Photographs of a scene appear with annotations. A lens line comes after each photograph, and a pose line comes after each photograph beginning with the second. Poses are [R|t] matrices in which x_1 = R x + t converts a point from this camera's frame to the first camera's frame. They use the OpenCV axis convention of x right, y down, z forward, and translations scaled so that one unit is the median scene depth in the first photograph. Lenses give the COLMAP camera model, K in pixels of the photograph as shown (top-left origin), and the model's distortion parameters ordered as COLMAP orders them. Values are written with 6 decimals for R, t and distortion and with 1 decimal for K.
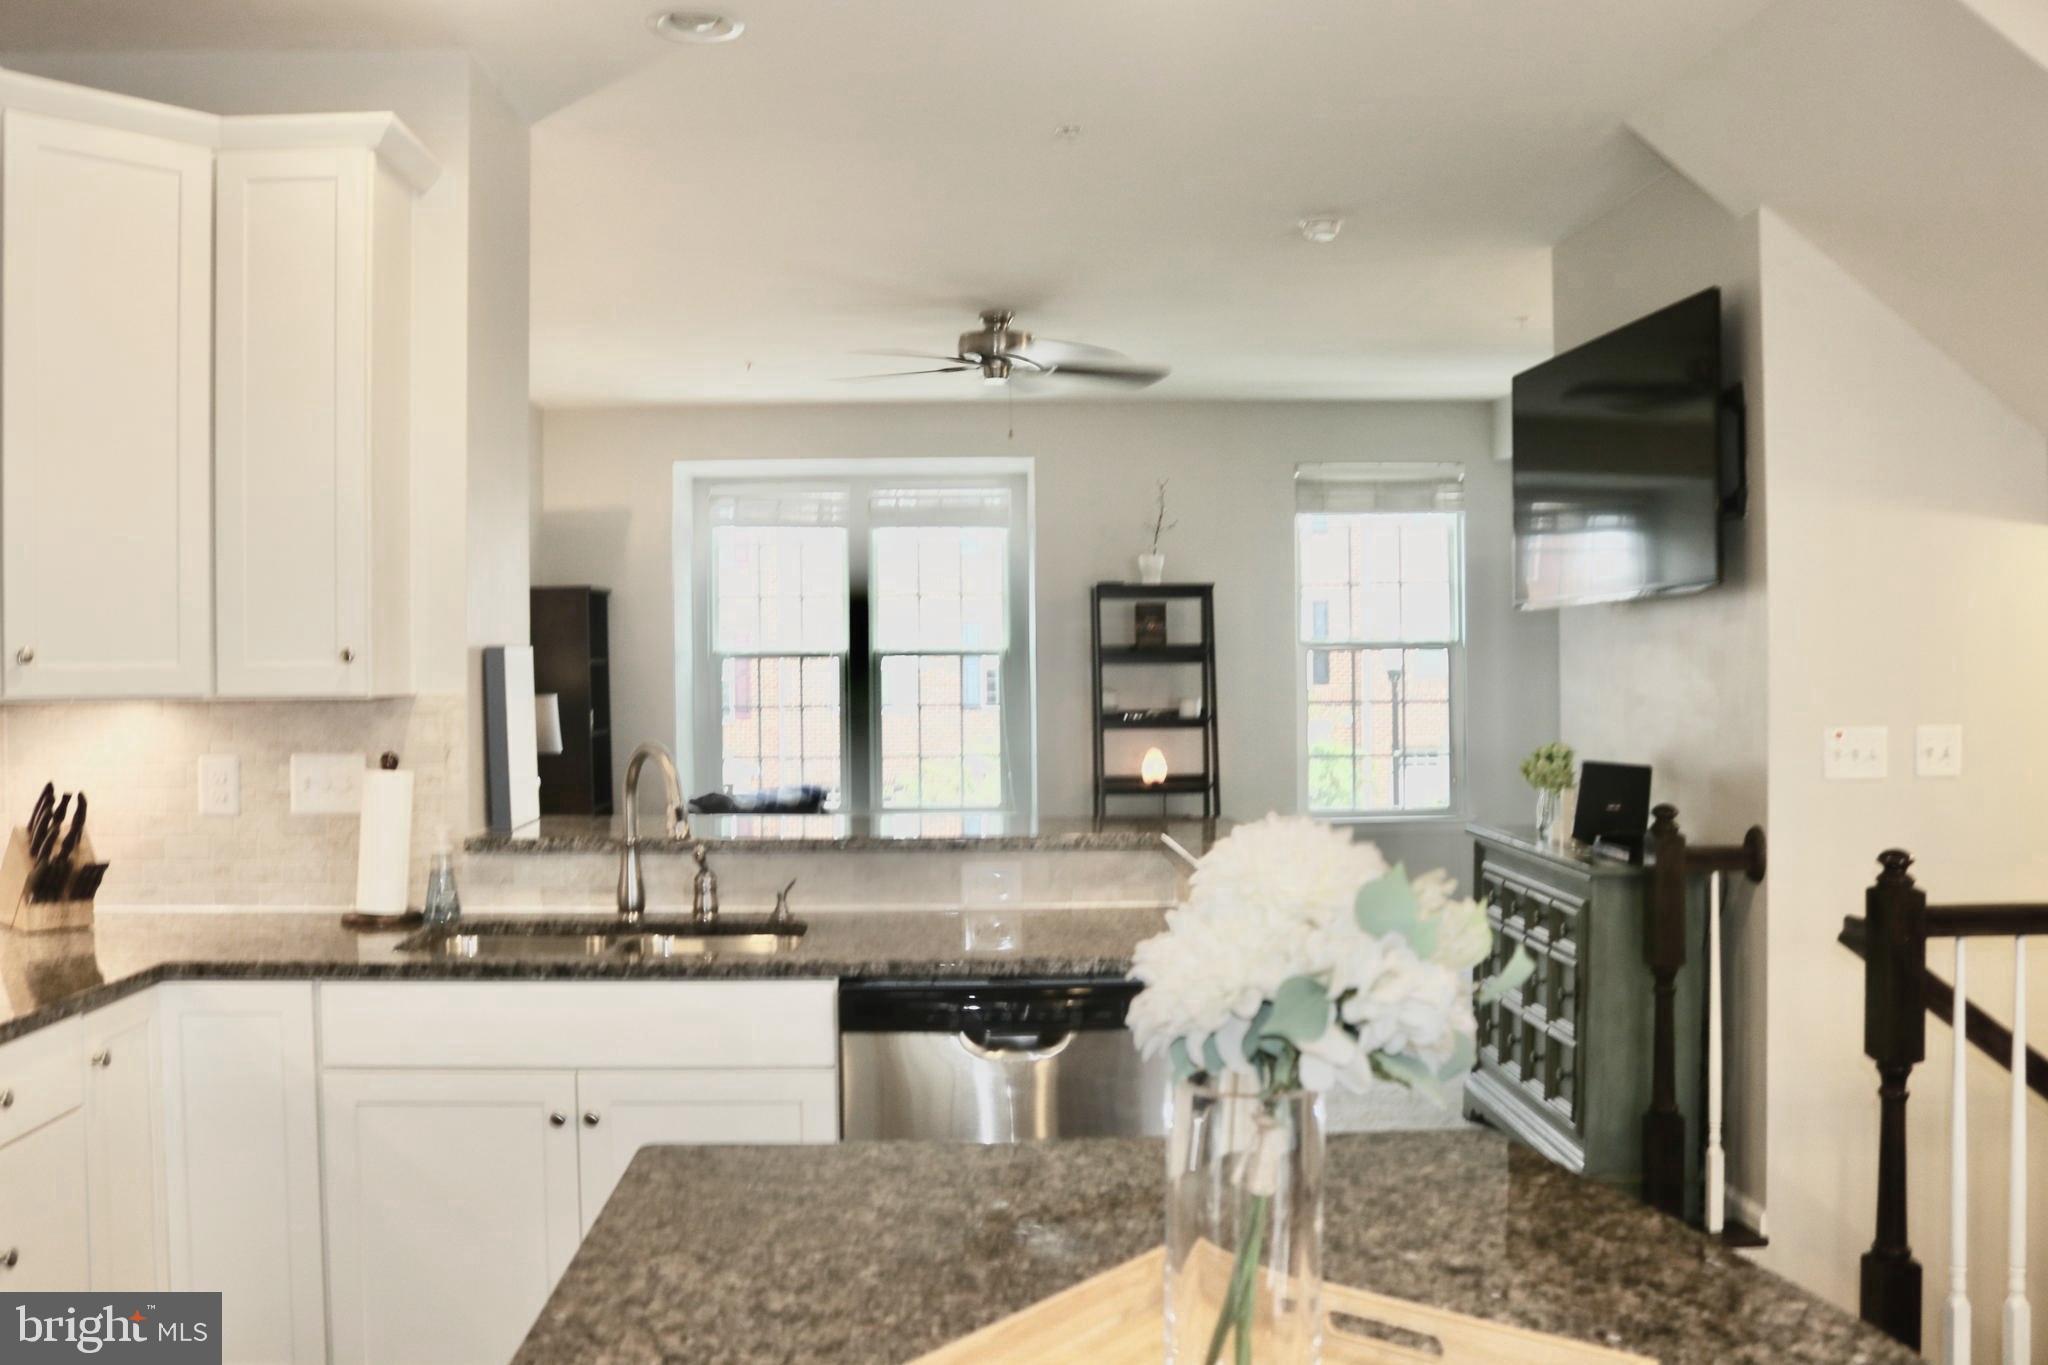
lens RADIAL K [[1729.7, 0, 1024.0], [0, 1729.7, 682.5], [0, 0, 1]] dist [-0.169673, 0.160929]
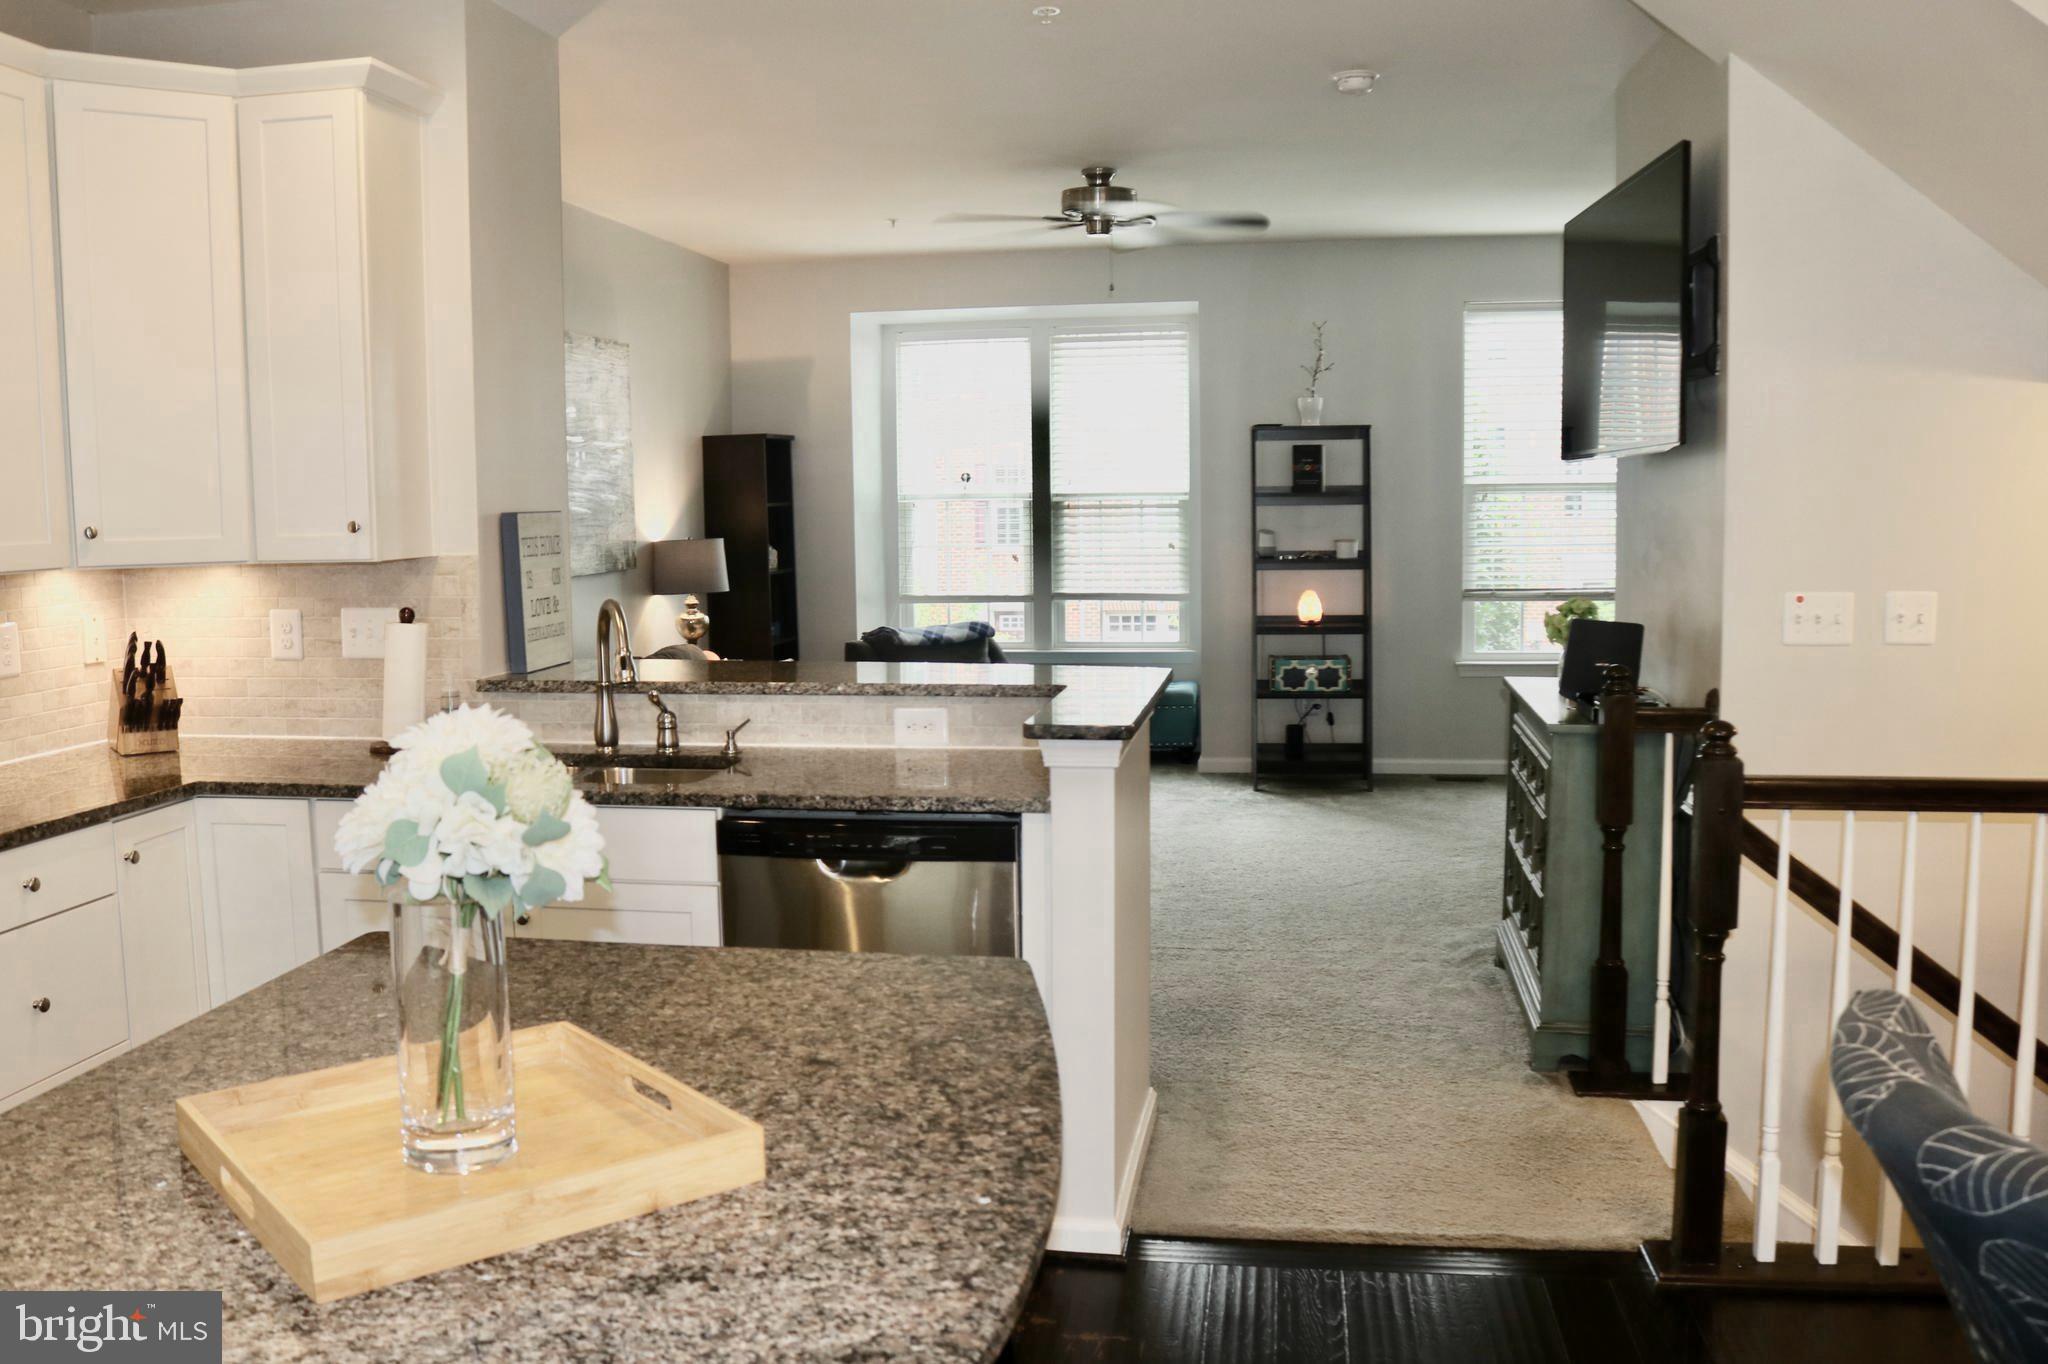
lens RADIAL K [[1755.7, 0, 1024.0], [0, 1755.7, 682.0], [0, 0, 1]] dist [-0.164495, 0.164789]
pose [[0.979576, 0.017663, -0.200299, 0.275821], [0.002610, 0.994934, 0.100497, -0.025361], [0.201059, -0.098967, 0.974567, -0.082838]]
